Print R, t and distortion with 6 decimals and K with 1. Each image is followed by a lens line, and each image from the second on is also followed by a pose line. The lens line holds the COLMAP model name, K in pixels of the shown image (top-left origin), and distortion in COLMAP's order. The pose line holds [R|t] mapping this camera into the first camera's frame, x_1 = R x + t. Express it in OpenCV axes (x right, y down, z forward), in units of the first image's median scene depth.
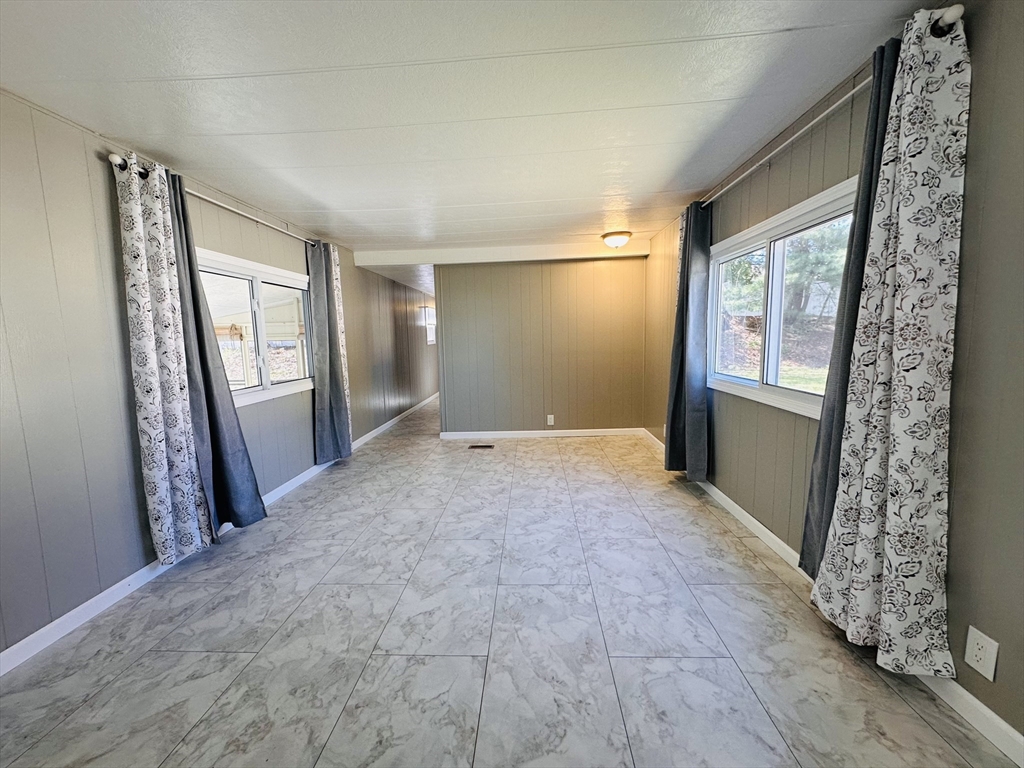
lens RADIAL K [[410.0, 0, 511.0], [0, 410.0, 382.3], [0, 0, 1]] dist [-0.003006, 0.001087]
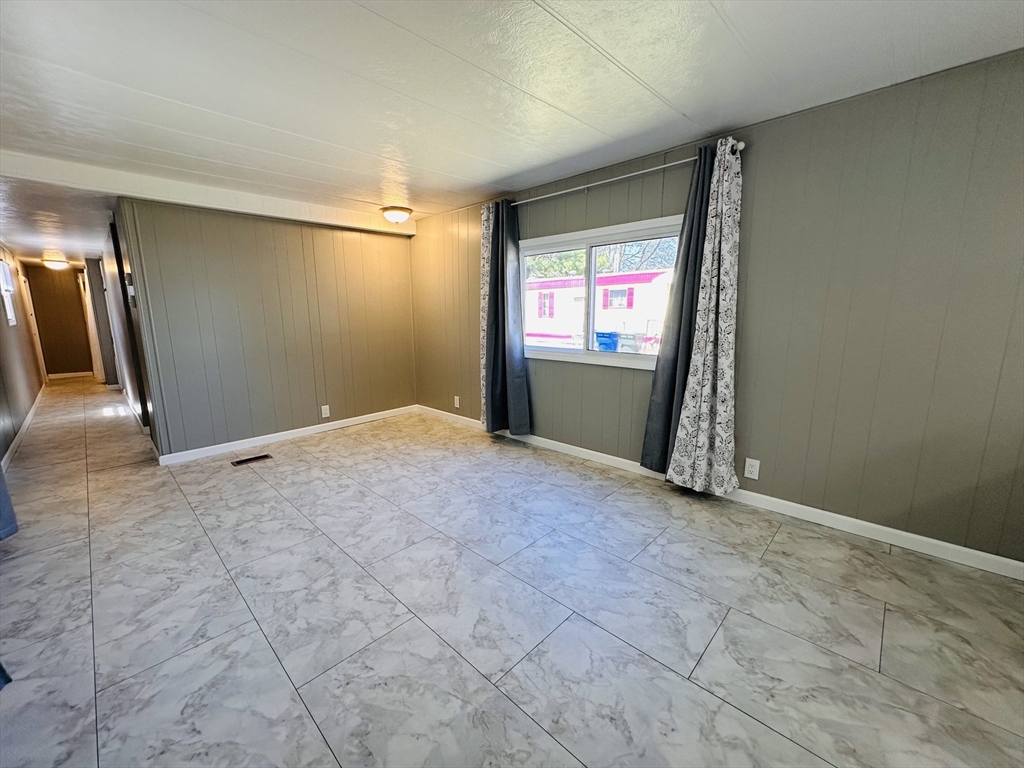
lens RADIAL K [[410.0, 0, 509.9], [0, 410.0, 383.1], [0, 0, 1]] dist [-0.003006, 0.001087]
pose [[0.657652, -0.108108, 0.745524, -0.572162], [0.074103, 0.994133, 0.078789, -0.013545], [-0.749668, 0.003430, 0.661805, 0.265432]]
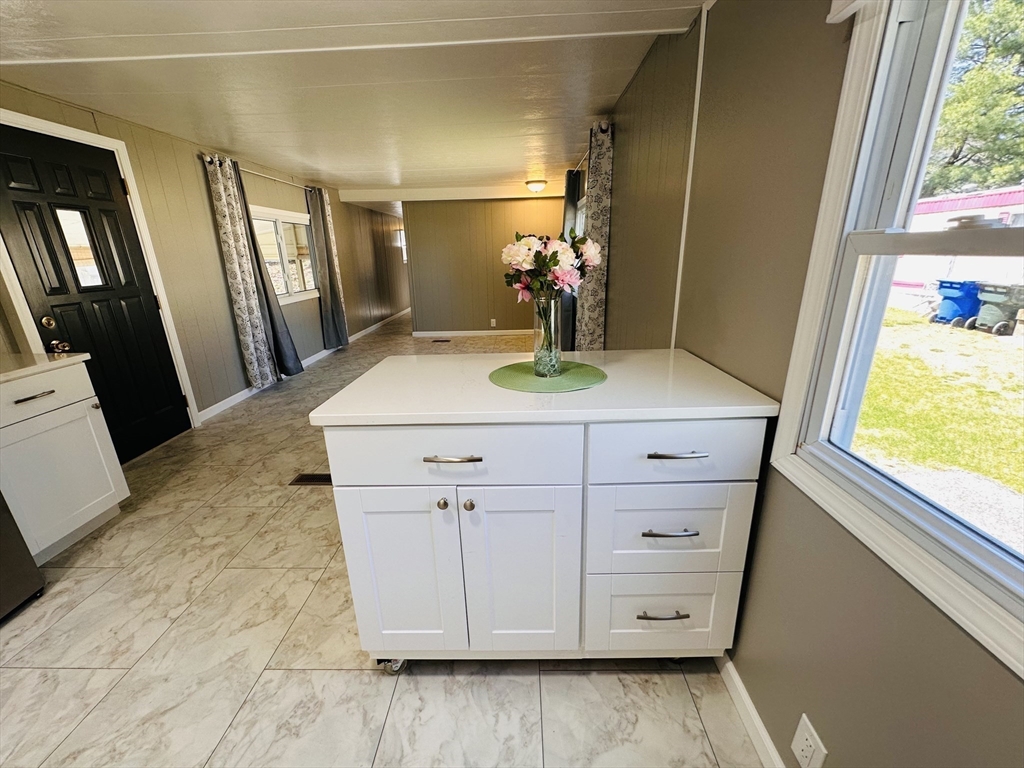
lens RADIAL K [[410.0, 0, 510.8], [0, 410.0, 383.1], [0, 0, 1]] dist [-0.003006, 0.001087]
pose [[0.999613, 0.000590, 0.027810, 0.234316], [-0.006037, 0.980546, 0.196198, 0.040587], [-0.027153, -0.196290, 0.980170, -0.758835]]
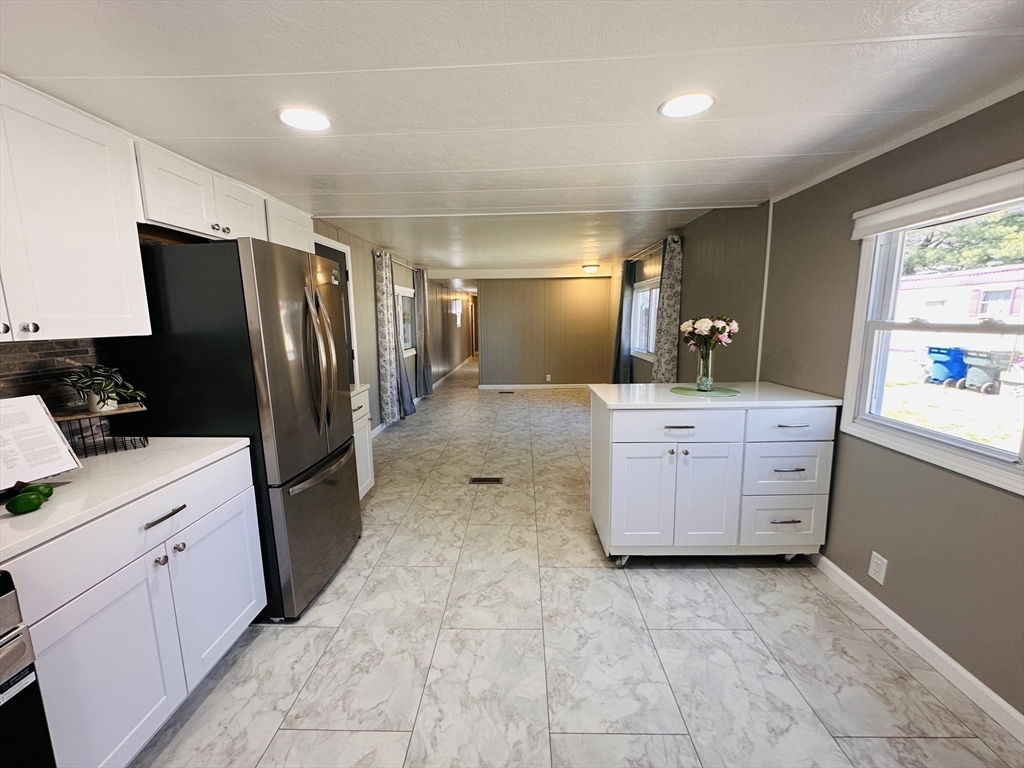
lens RADIAL K [[410.0, 0, 510.6], [0, 410.0, 383.4], [0, 0, 1]] dist [-0.003006, 0.001087]
pose [[0.999615, 0.015308, 0.023140, -0.173692], [-0.016417, 0.998687, 0.048521, 0.076296], [-0.022367, -0.048882, 0.998554, -1.178196]]
